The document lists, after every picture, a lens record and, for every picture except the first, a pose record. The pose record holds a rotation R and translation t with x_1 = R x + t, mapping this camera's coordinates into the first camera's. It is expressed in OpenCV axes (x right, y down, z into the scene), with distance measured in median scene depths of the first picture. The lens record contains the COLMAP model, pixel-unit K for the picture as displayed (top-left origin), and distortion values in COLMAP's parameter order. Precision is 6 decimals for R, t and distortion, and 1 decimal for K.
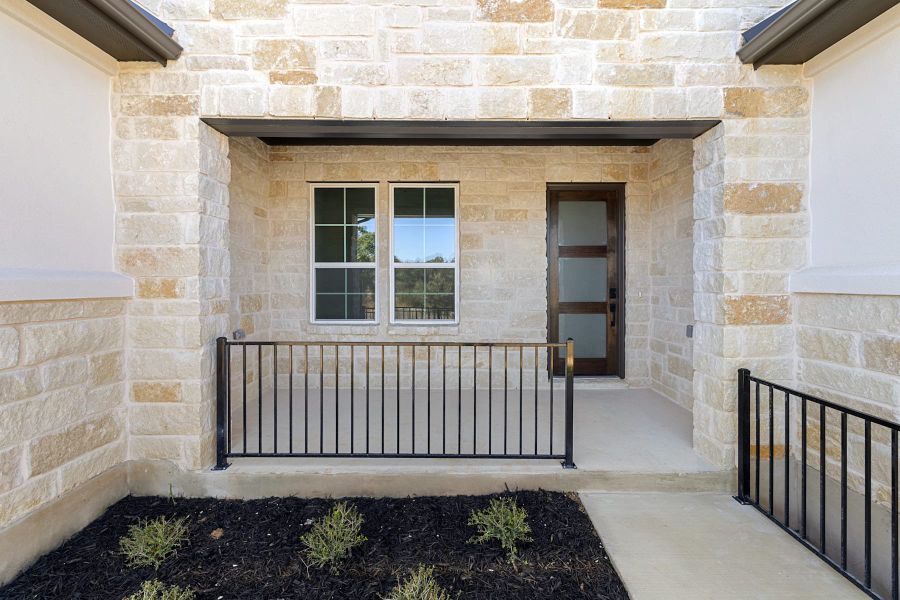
lens RADIAL K [[380.5, 0, 460.4], [0, 380.5, 283.5], [0, 0, 1]] dist [0.001138, 0.000374]
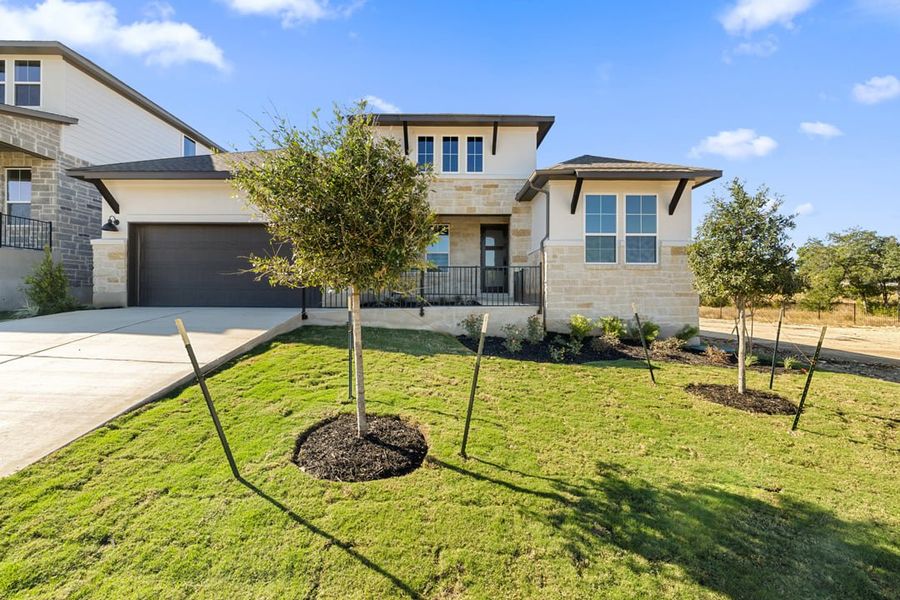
lens RADIAL K [[381.9, 0, 449.8], [0, 381.9, 284.2], [0, 0, 1]] dist [-0.000217, 0.000325]
pose [[0.999959, 0.003968, -0.008094, 0.034515], [-0.004227, 0.999472, -0.032211, 0.487491], [0.007962, 0.032243, 0.999448, -3.214690]]
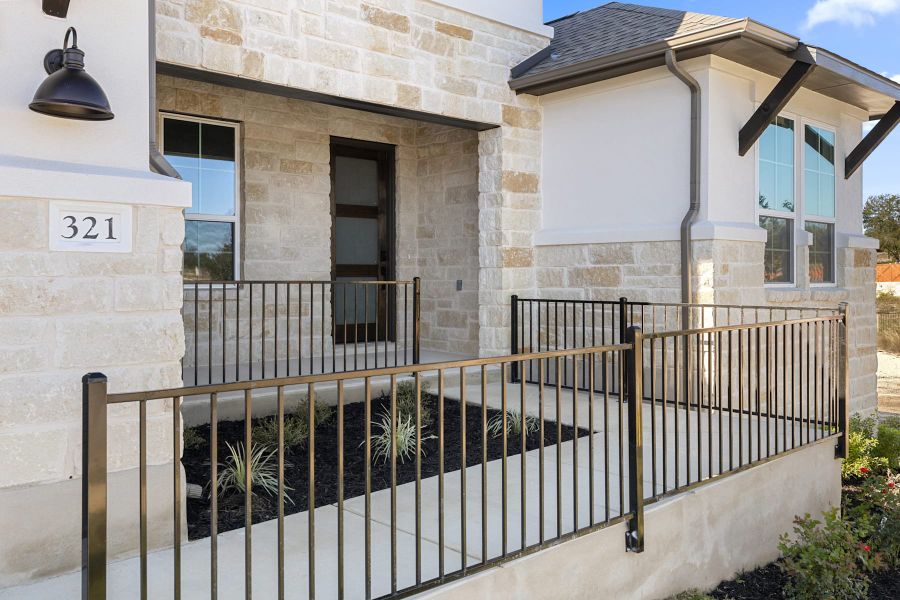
lens RADIAL K [[777.0, 0, 450.0], [0, 777.0, 272.7], [0, 0, 1]] dist [-0.001735, 0.001489]
pose [[0.751165, 0.005146, 0.660094, -1.406408], [0.002002, 0.999947, -0.010073, 0.159481], [-0.660111, 0.008888, 0.751115, -1.087464]]
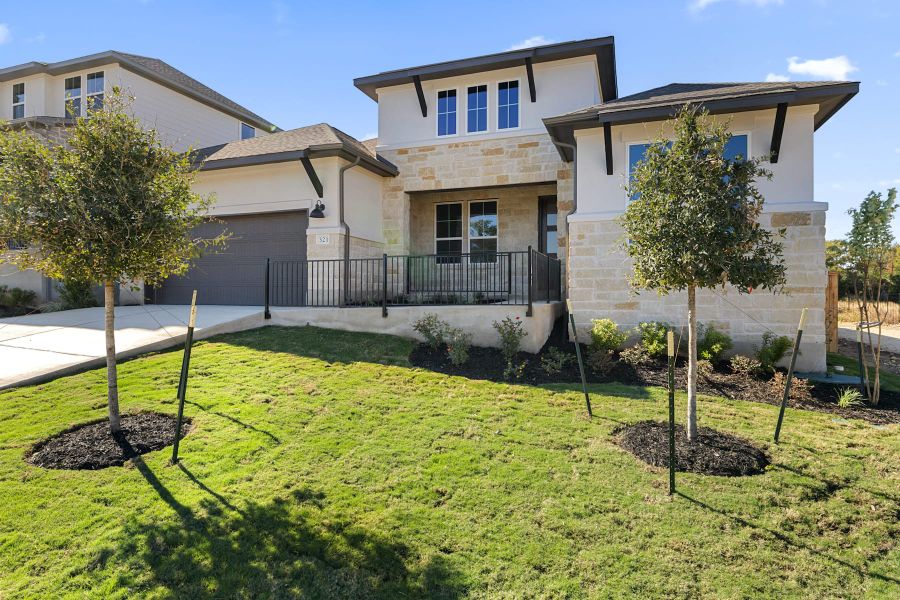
lens RADIAL K [[505.1, 0, 447.2], [0, 505.1, 279.6], [0, 0, 1]] dist [-0.002272, 0.000469]
pose [[0.934073, -0.007457, -0.357004, 1.304358], [-0.004886, 0.999421, -0.033658, 0.510905], [0.357048, 0.033183, 0.933496, -3.088652]]
